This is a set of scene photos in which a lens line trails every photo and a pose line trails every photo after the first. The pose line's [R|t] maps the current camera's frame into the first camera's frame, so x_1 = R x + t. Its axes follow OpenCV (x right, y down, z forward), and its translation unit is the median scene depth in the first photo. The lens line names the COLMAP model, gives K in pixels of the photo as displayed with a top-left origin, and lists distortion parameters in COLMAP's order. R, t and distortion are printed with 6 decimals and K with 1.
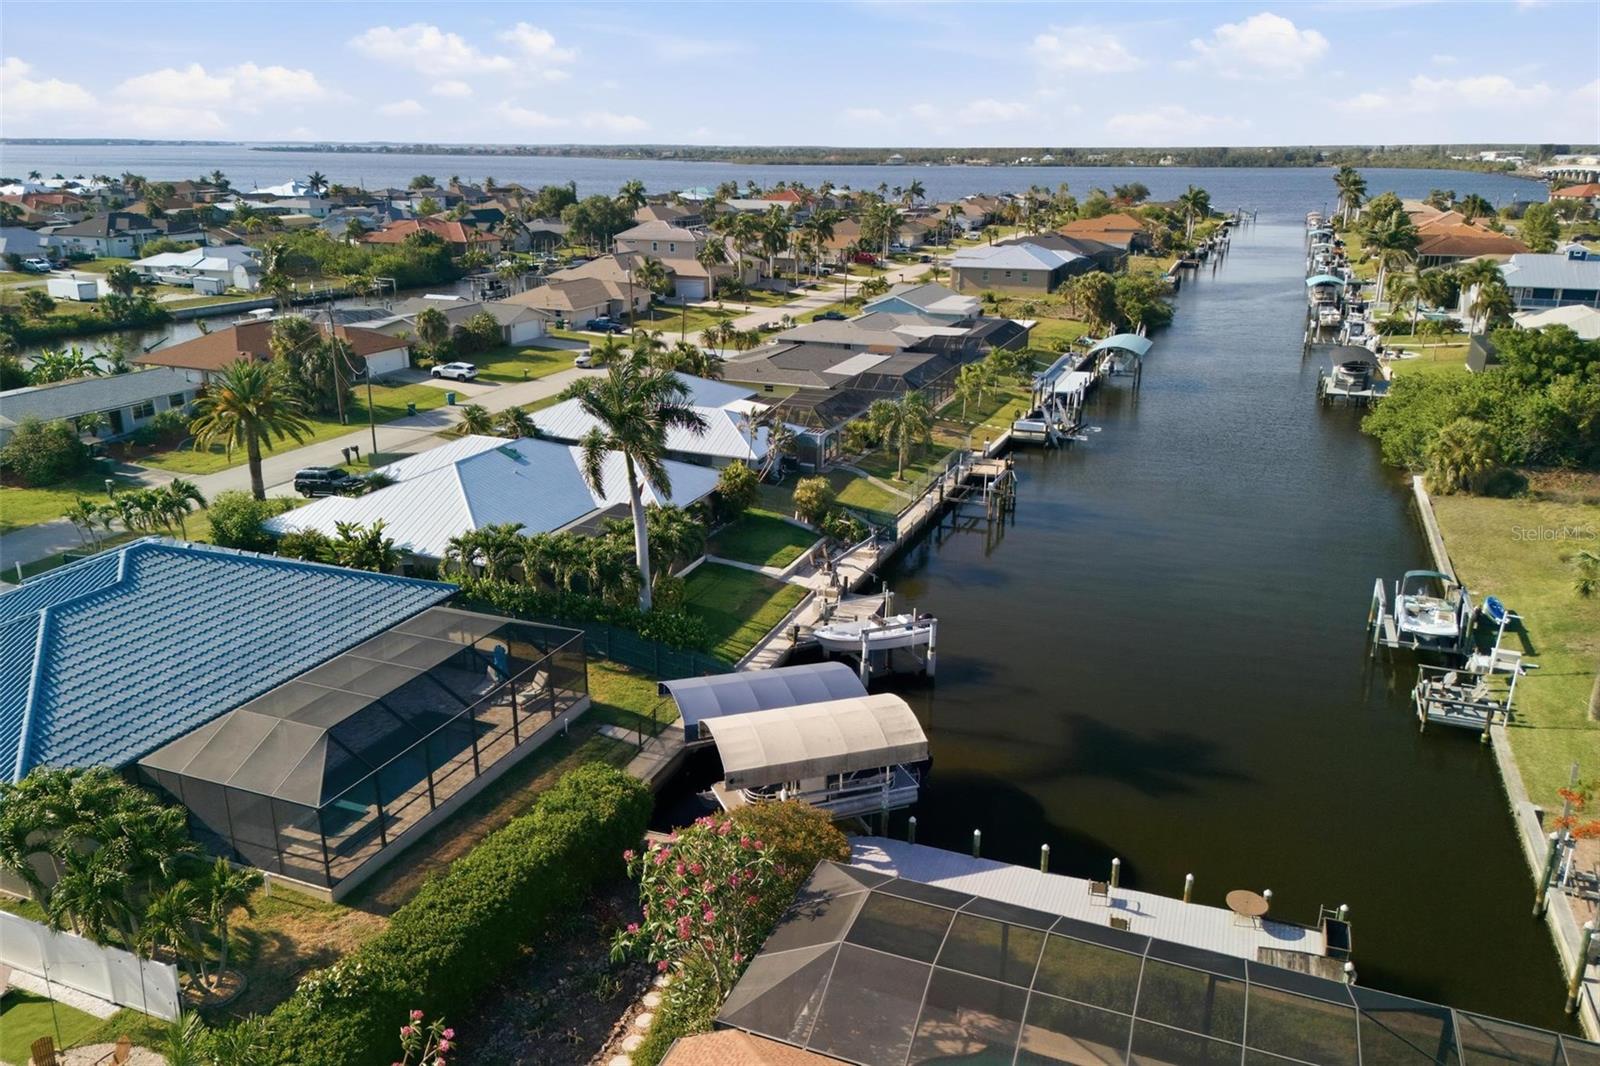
lens RADIAL K [[1174.4, 0, 804.0], [0, 1174.4, 506.8], [0, 0, 1]] dist [0.052628, -0.049951]
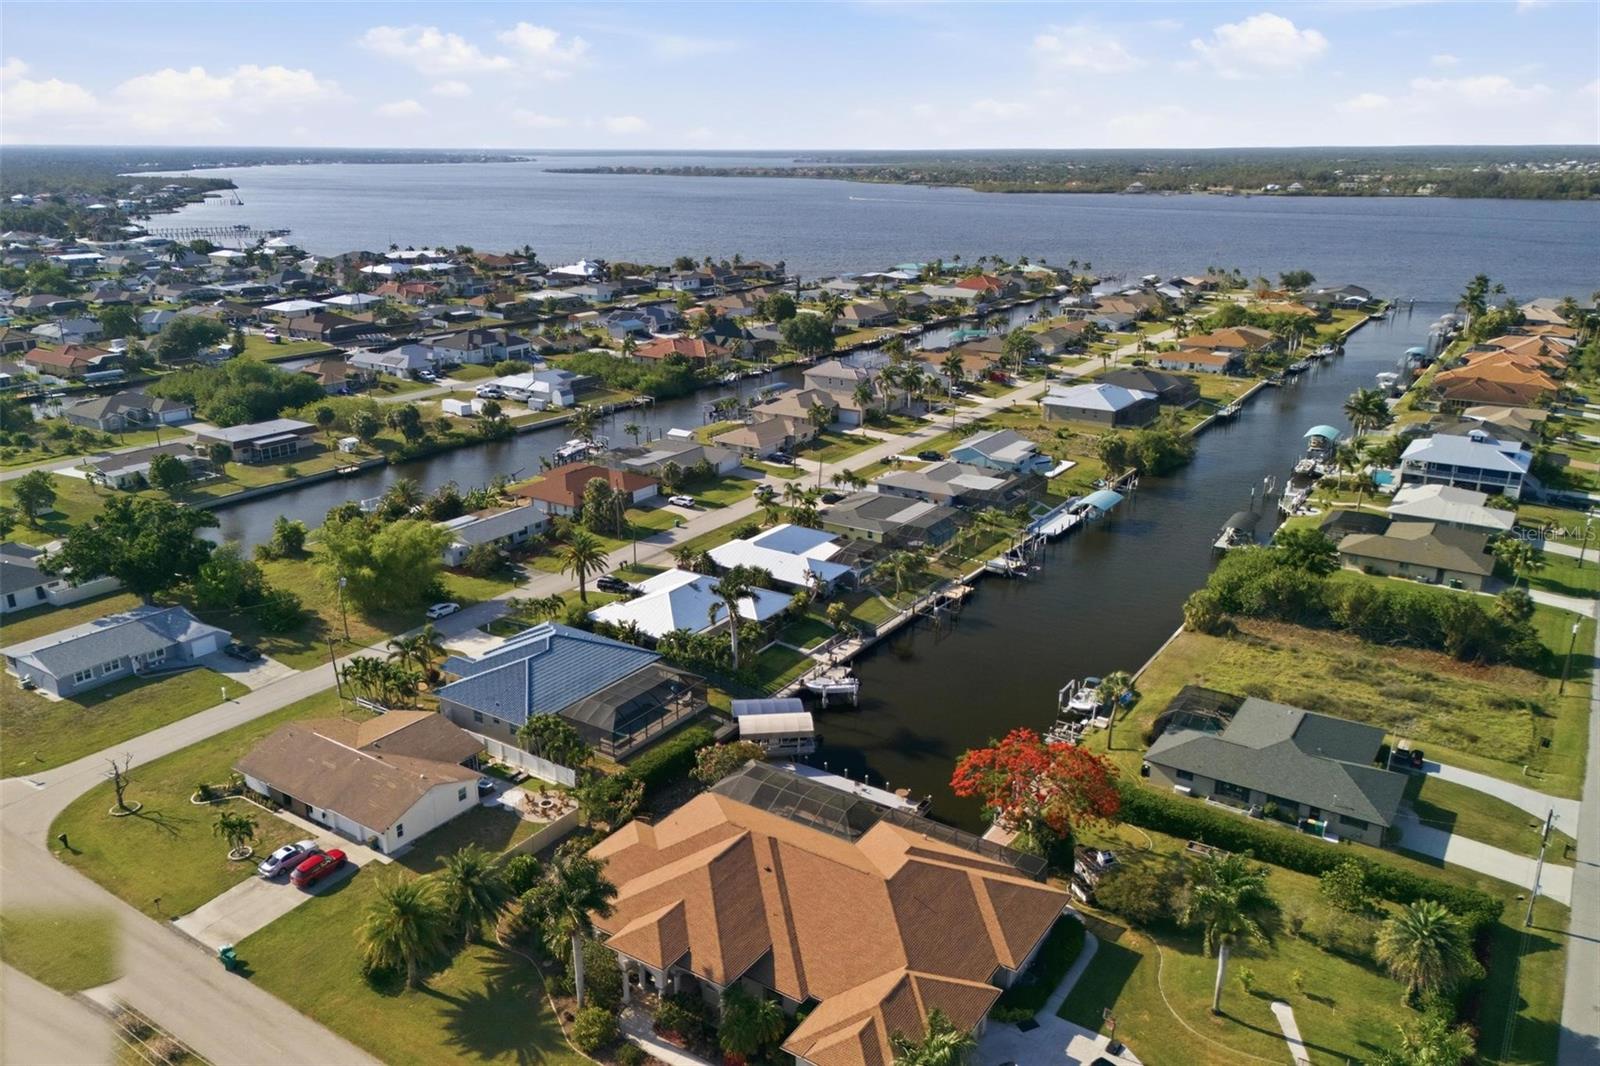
lens RADIAL K [[1150.2, 0, 800.0], [0, 1150.2, 533.0], [0, 0, 1]] dist [0.082022, -0.096687]
pose [[0.977834, 0.057740, -0.201262, 0.356901], [-0.053797, 0.998239, 0.025015, -0.202688], [0.202352, -0.013633, 0.979218, -1.016584]]
